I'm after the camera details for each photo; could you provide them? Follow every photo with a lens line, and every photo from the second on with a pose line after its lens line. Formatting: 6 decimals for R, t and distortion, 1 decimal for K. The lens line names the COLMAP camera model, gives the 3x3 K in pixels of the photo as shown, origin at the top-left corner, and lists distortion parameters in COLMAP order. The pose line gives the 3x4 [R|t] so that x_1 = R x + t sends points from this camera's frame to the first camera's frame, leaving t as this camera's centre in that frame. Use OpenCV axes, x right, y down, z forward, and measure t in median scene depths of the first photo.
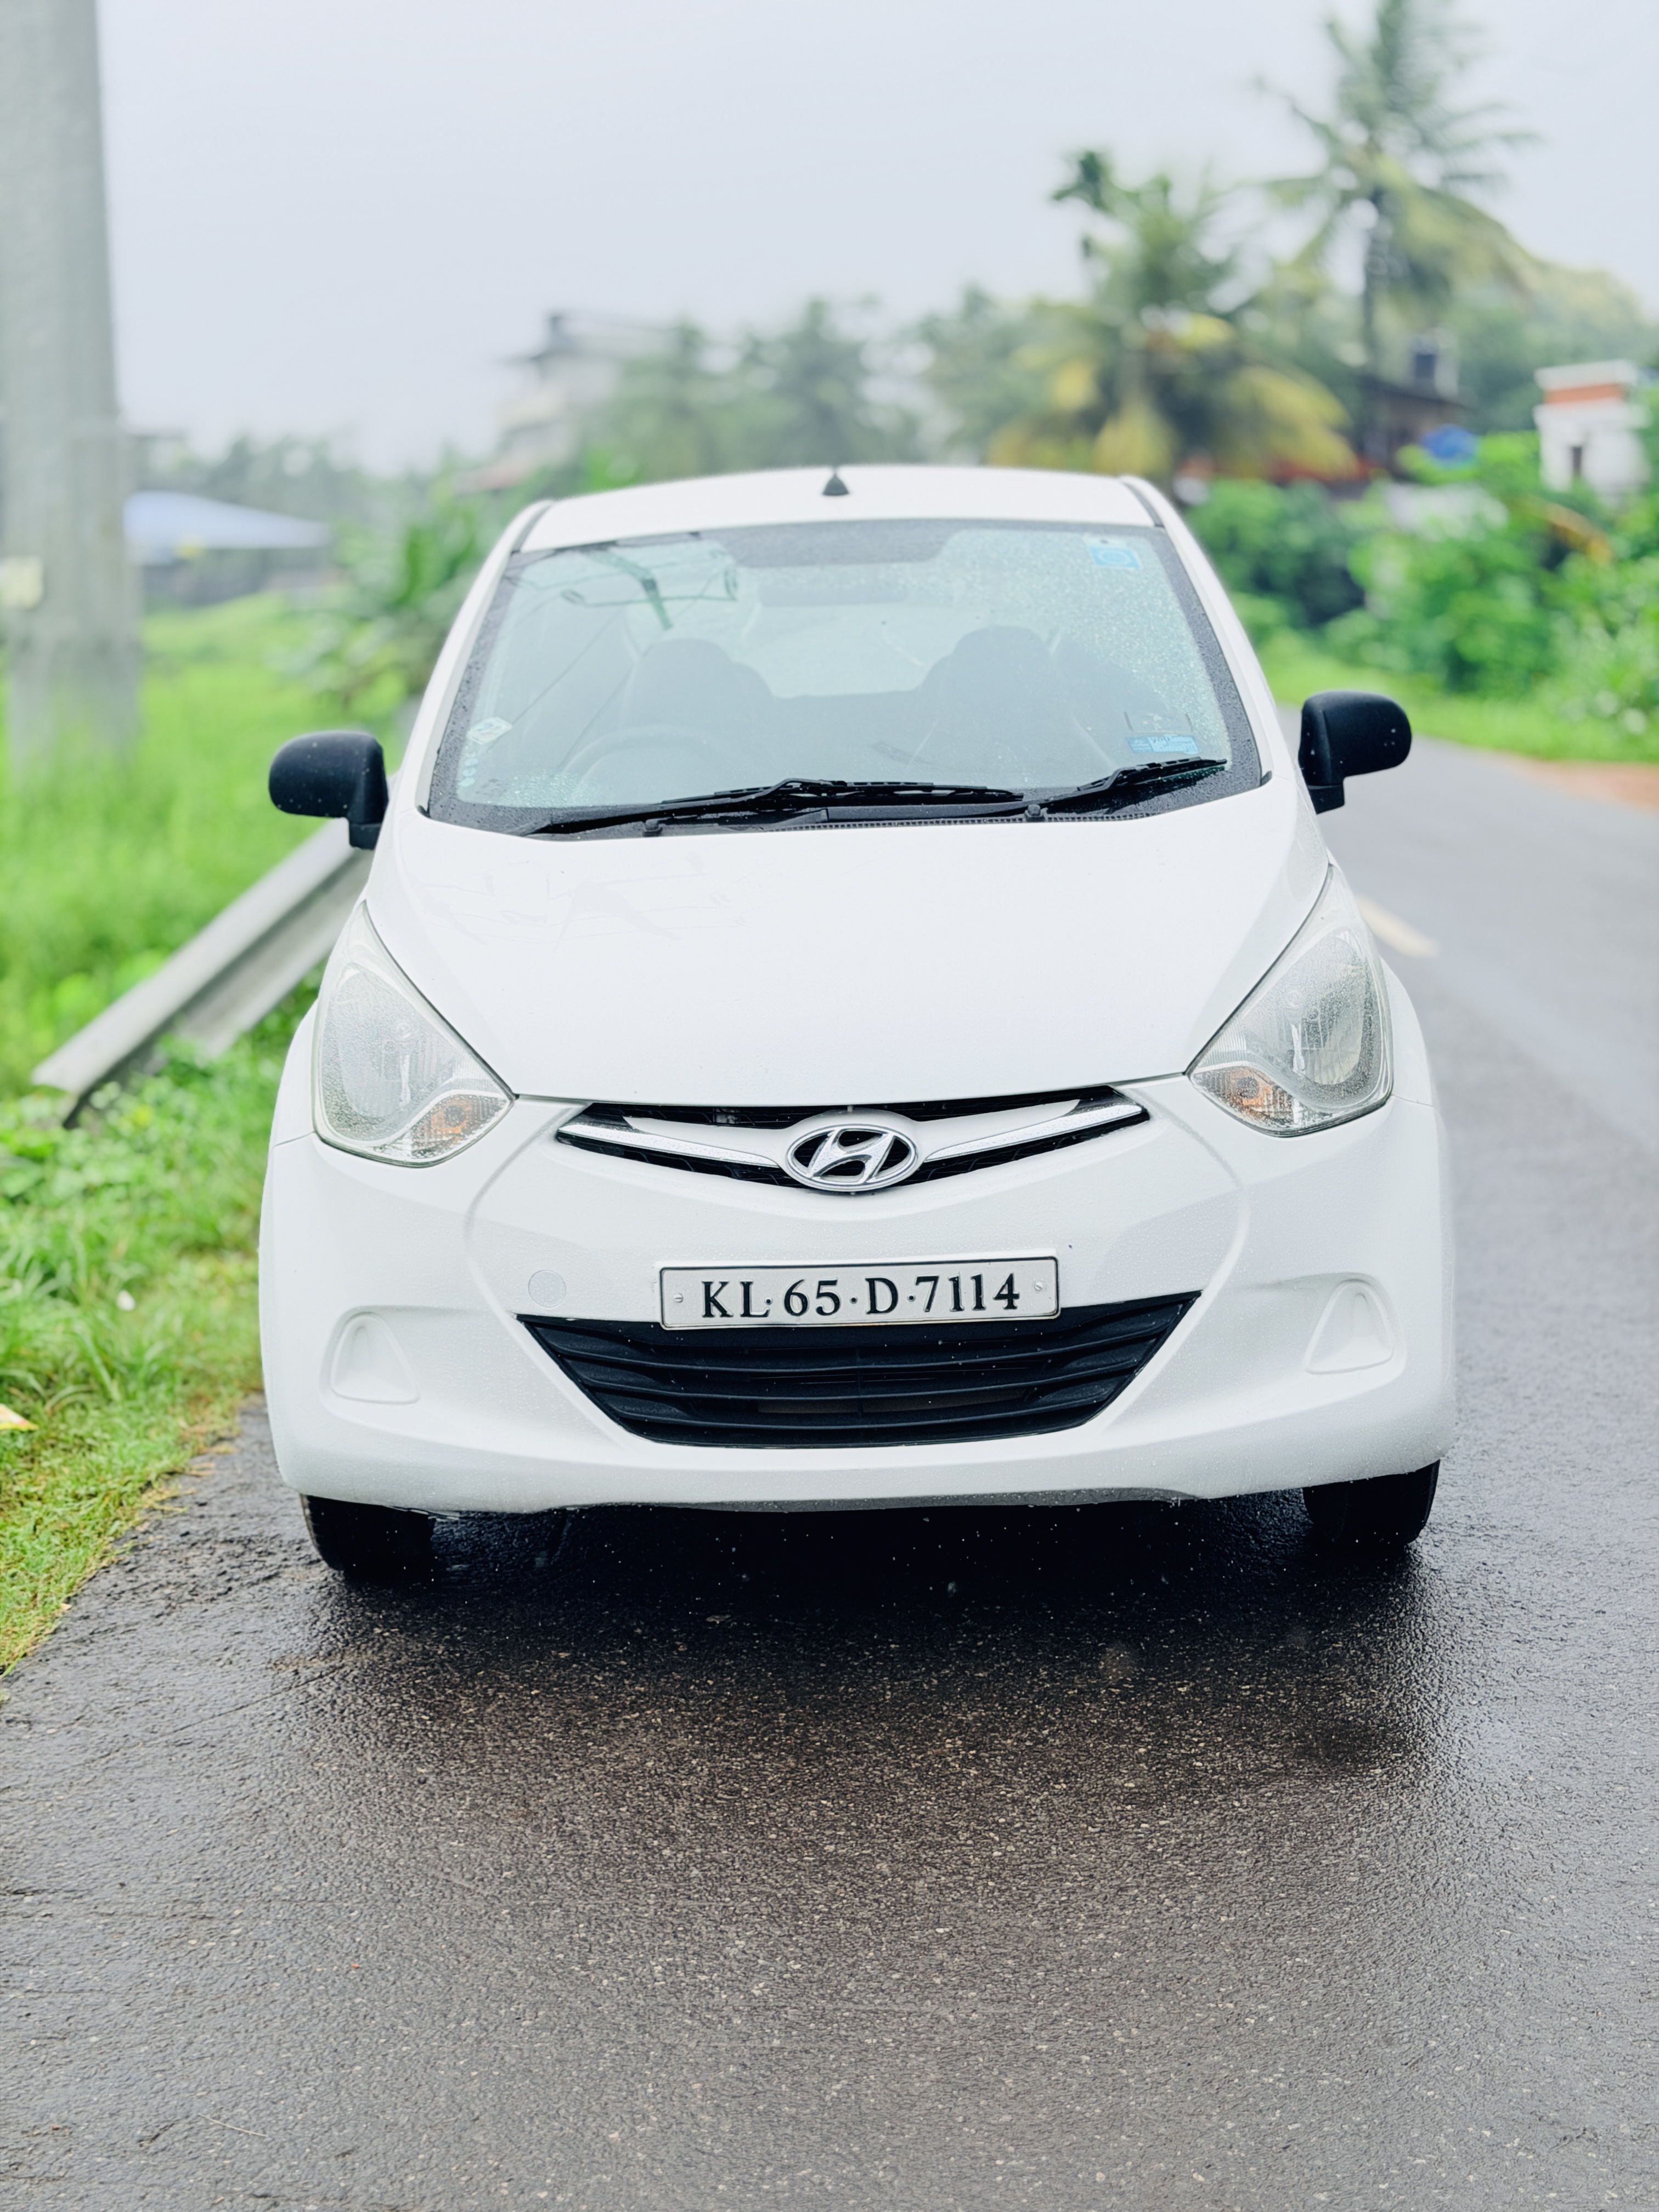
lens RADIAL K [[2990.1, 0, 829.5], [0, 2990.1, 1106.0], [0, 0, 1]] dist [0.194534, -0.313574]
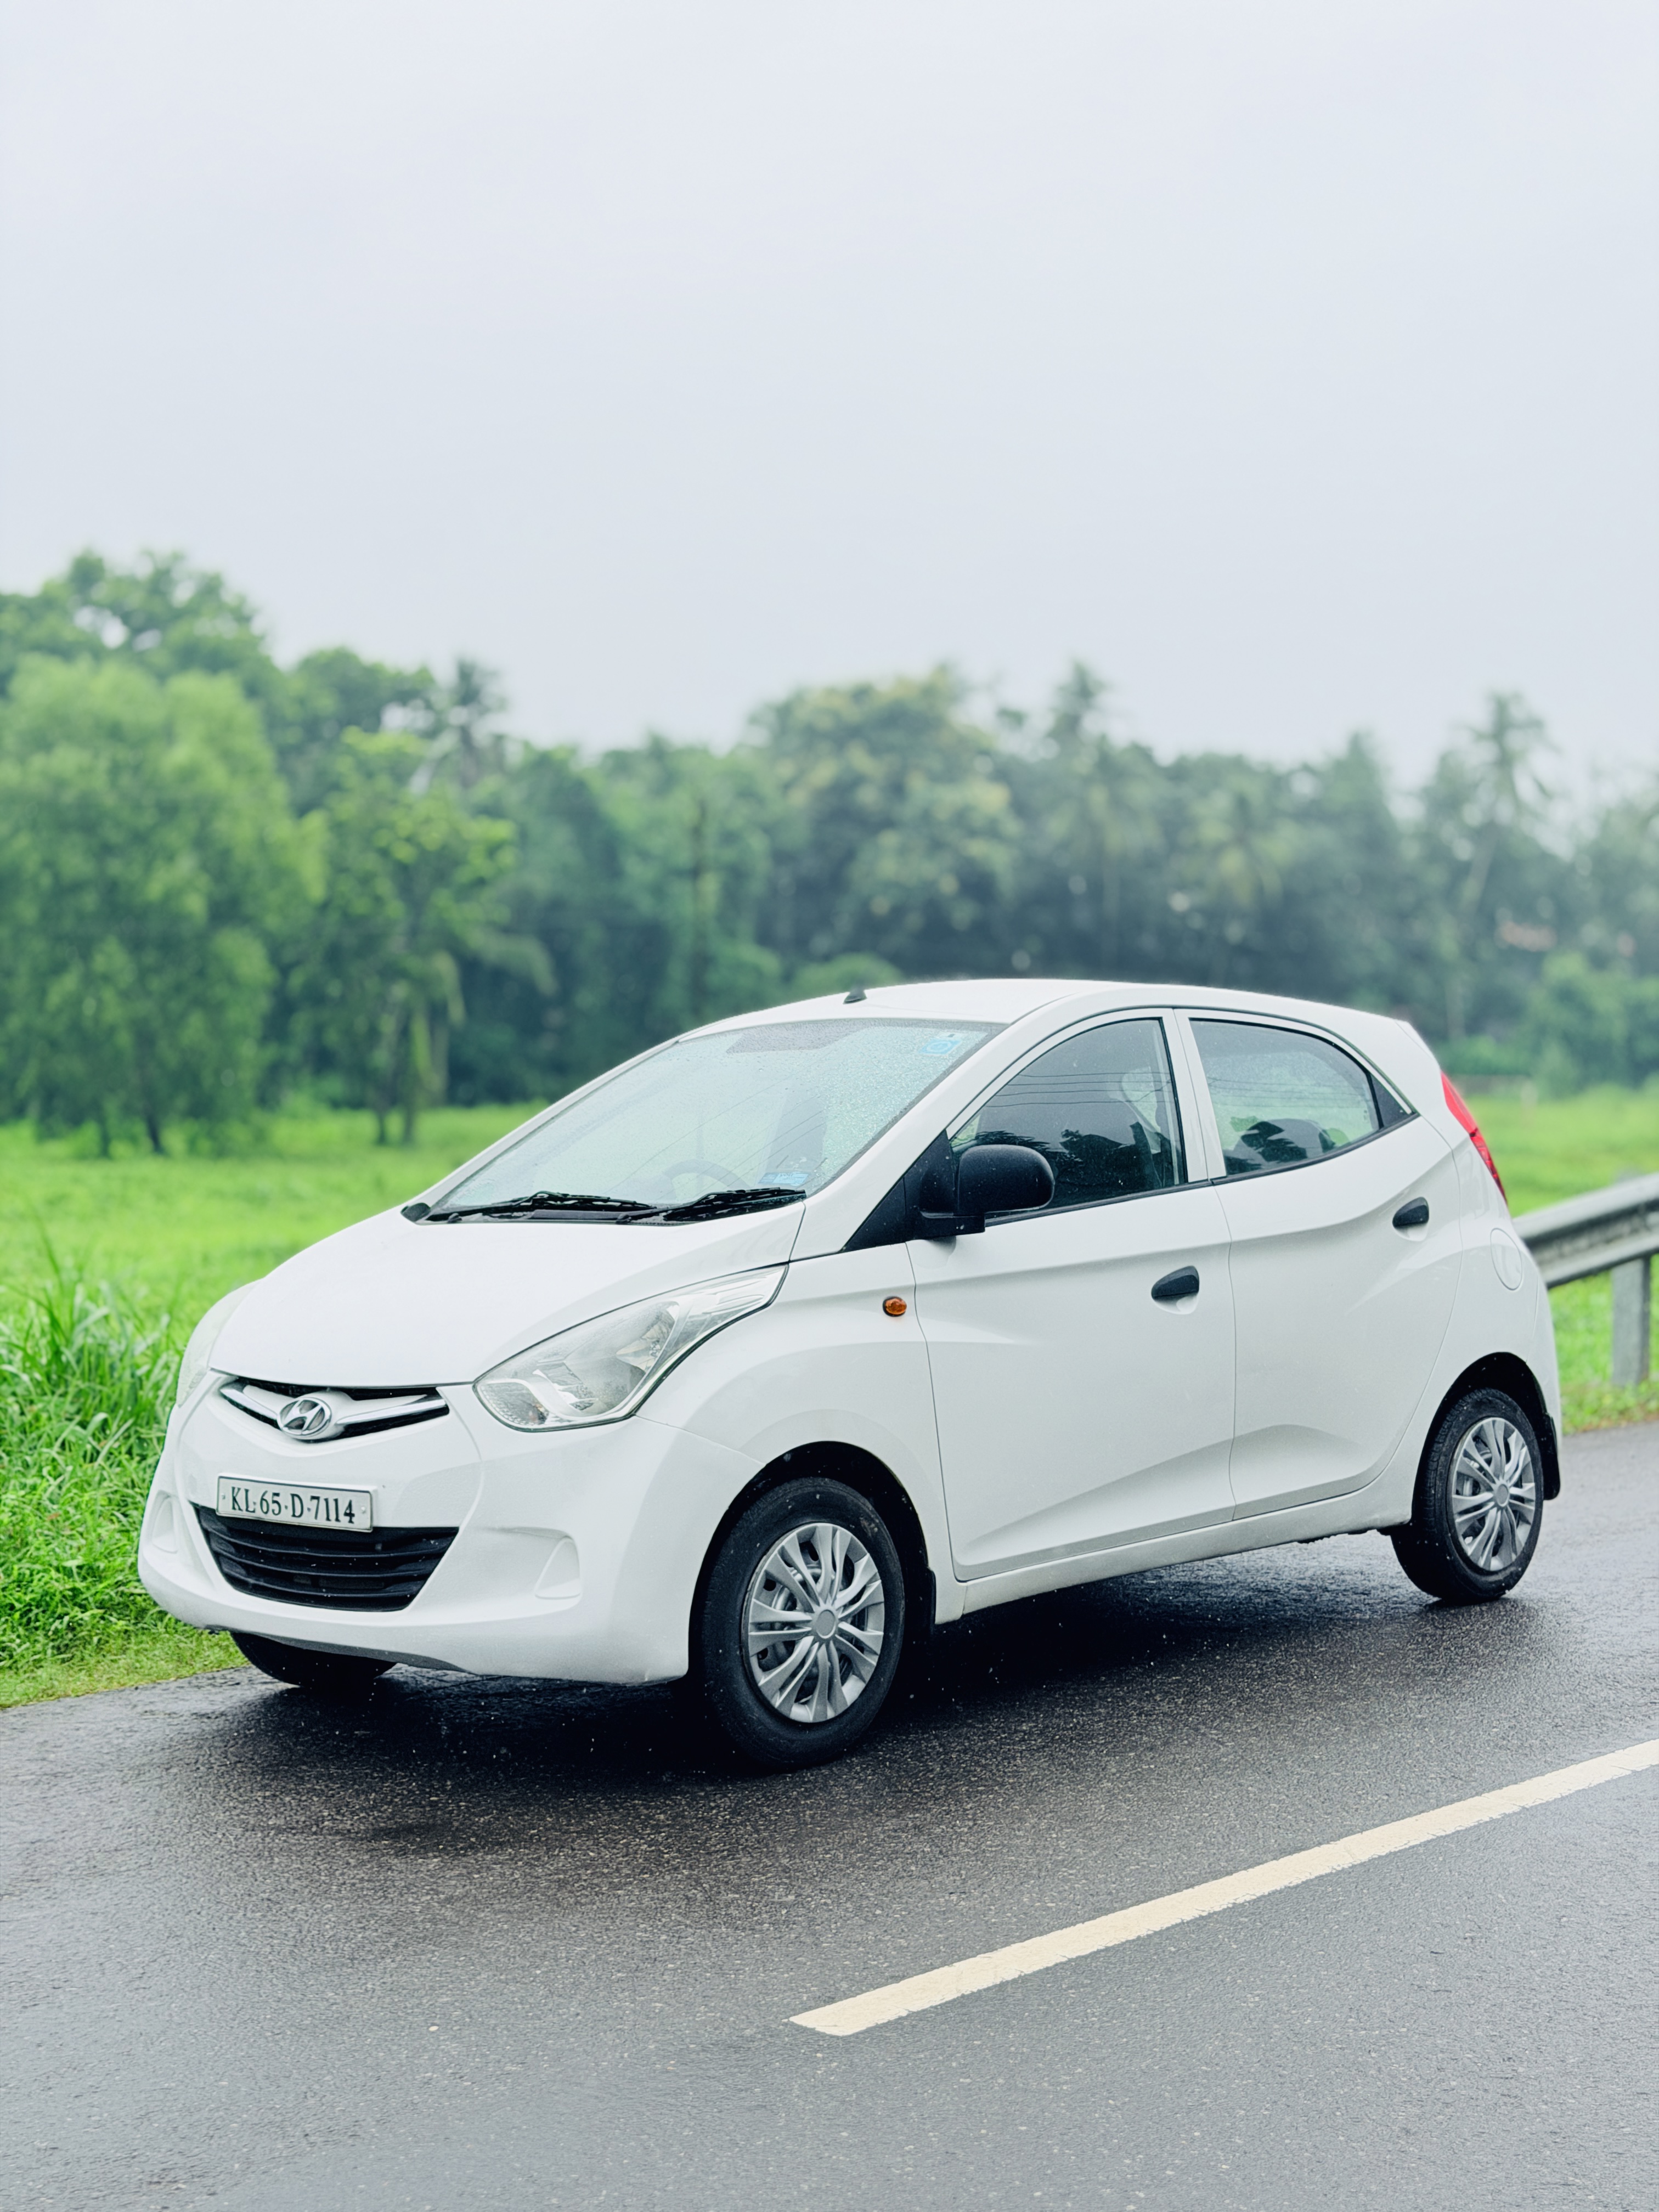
lens RADIAL K [[2990.1, 0, 829.5], [0, 2990.1, 1106.0], [0, 0, 1]] dist [0.194534, -0.313574]
pose [[0.739555, 0.011582, -0.672996, 1.270943], [-0.118667, 0.986434, -0.113427, 0.002323], [0.662553, 0.163748, 0.730897, -0.011678]]
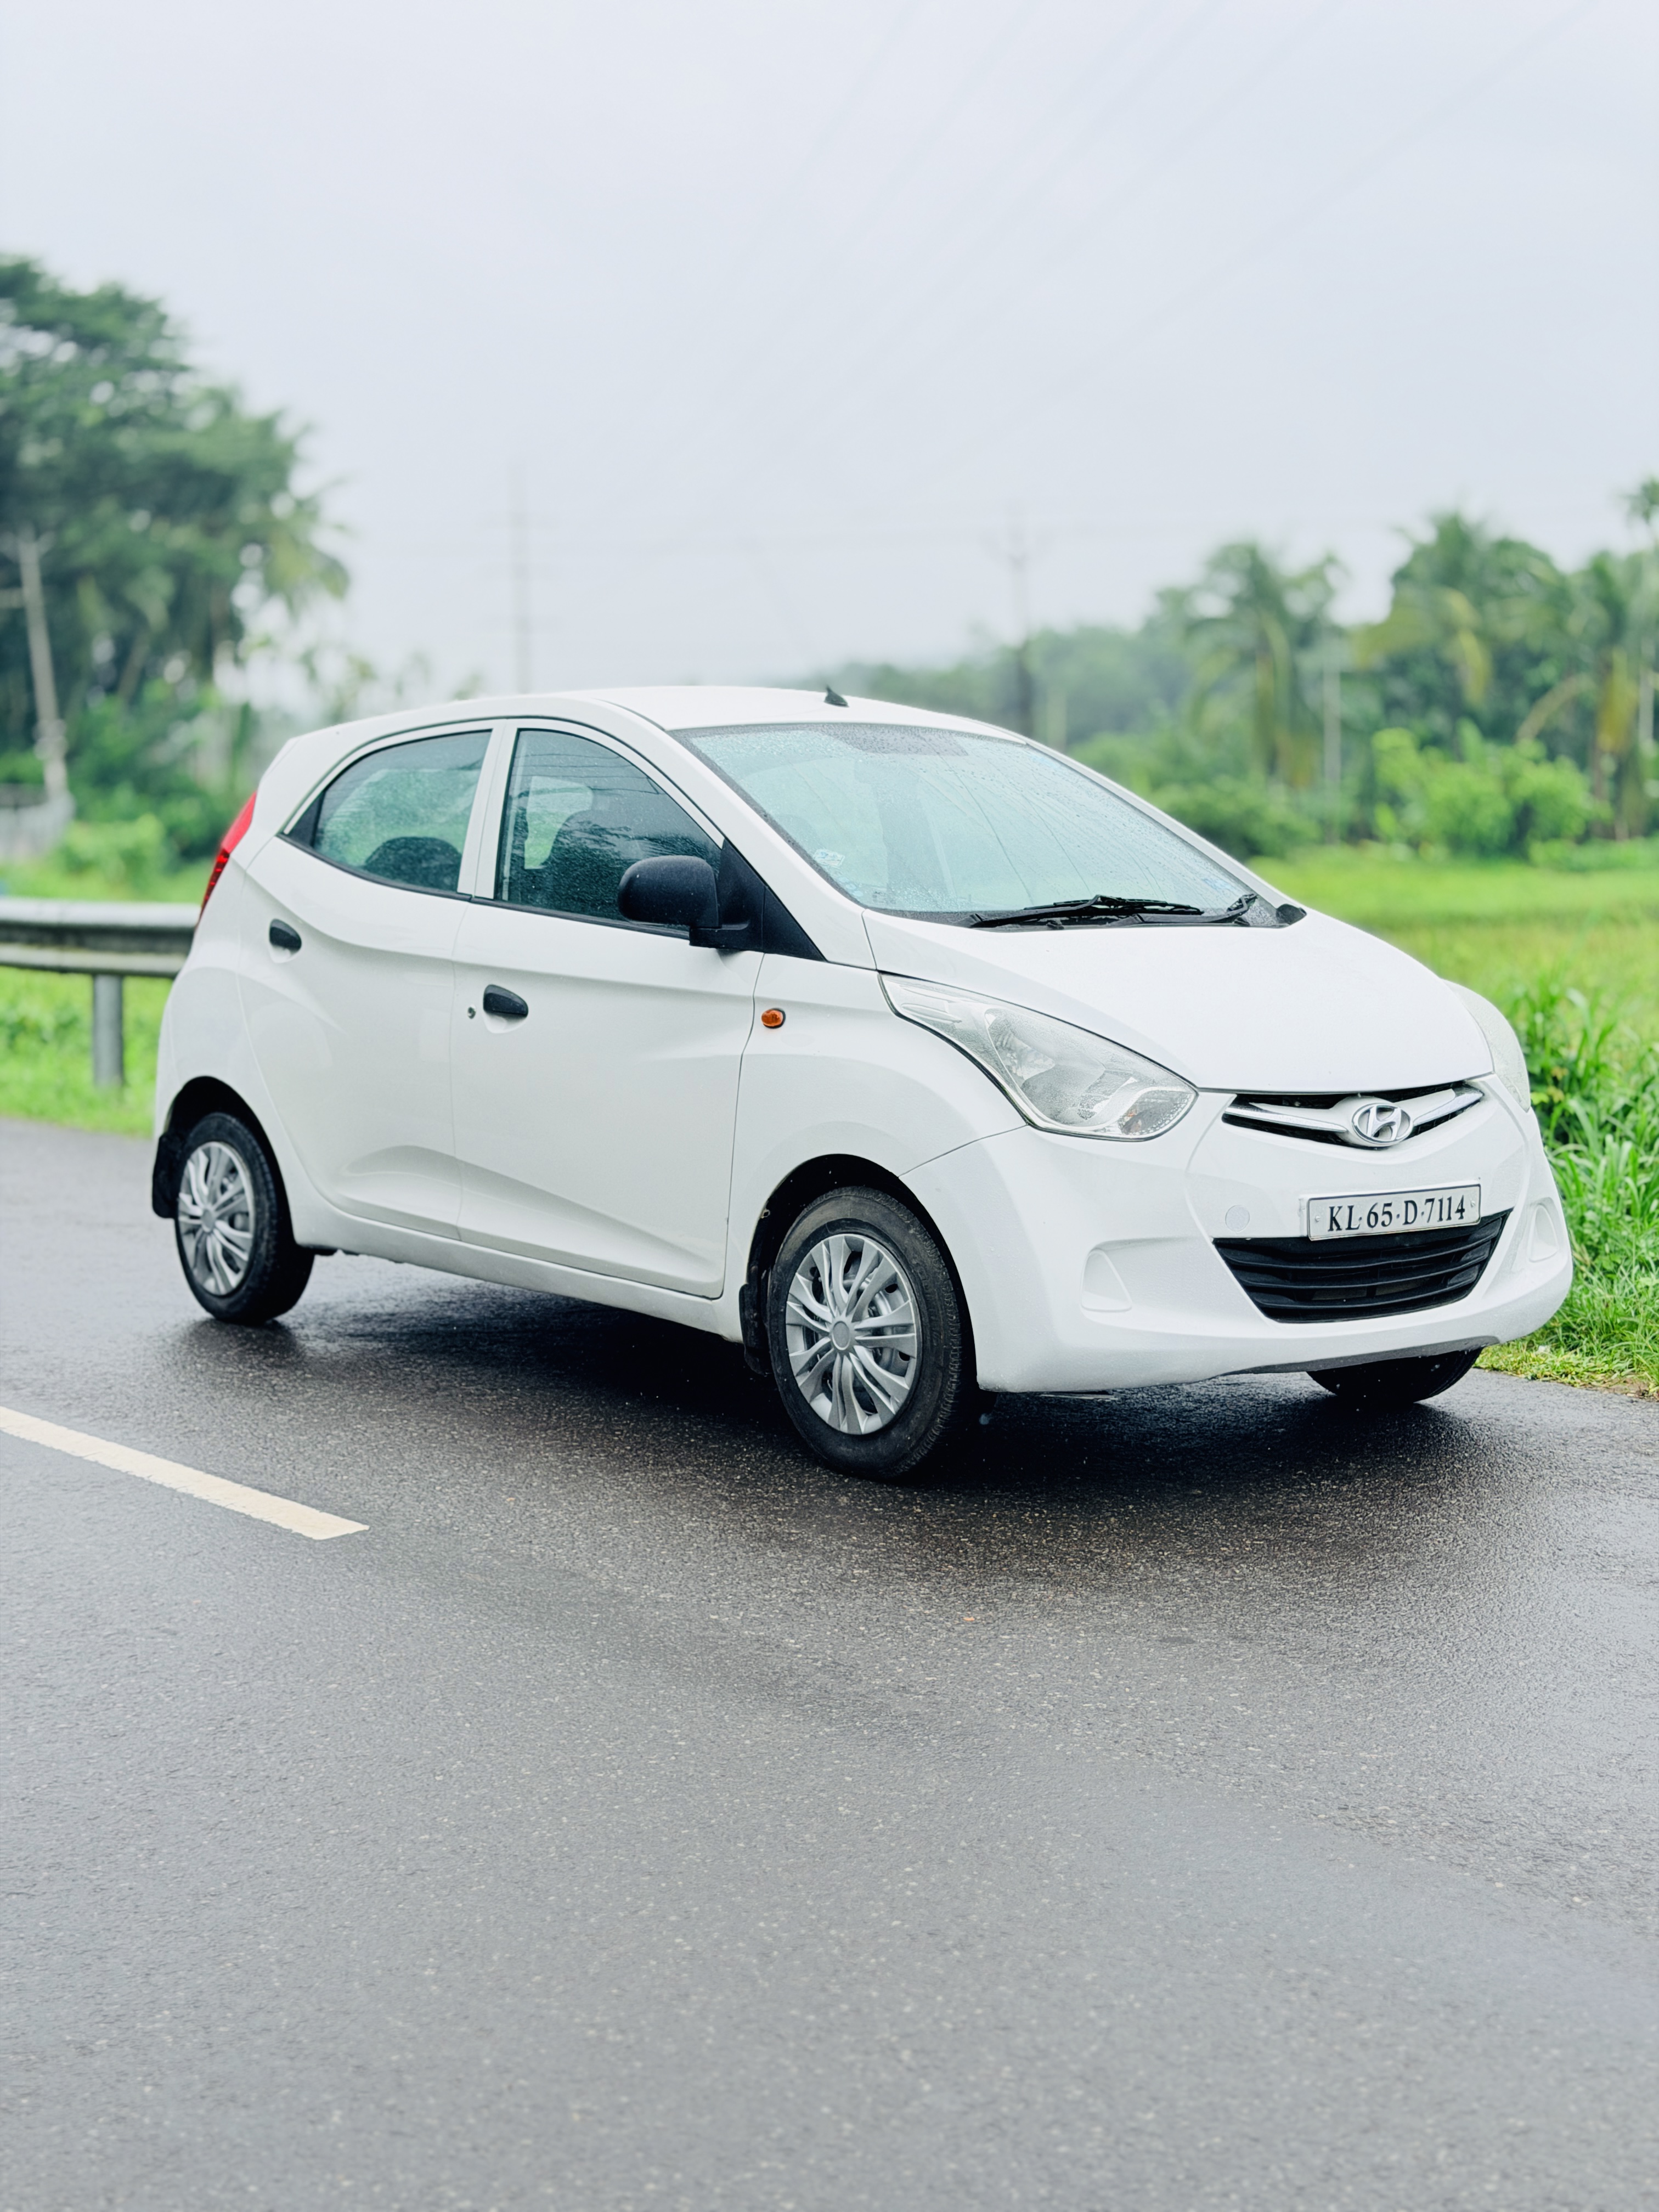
lens RADIAL K [[2990.1, 0, 829.5], [0, 2990.1, 1106.0], [0, 0, 1]] dist [0.194534, -0.313574]
pose [[0.761471, -0.007367, 0.648157, -1.195085], [0.069614, 0.995082, -0.070474, 0.095659], [-0.644450, 0.098784, 0.758239, 0.009898]]
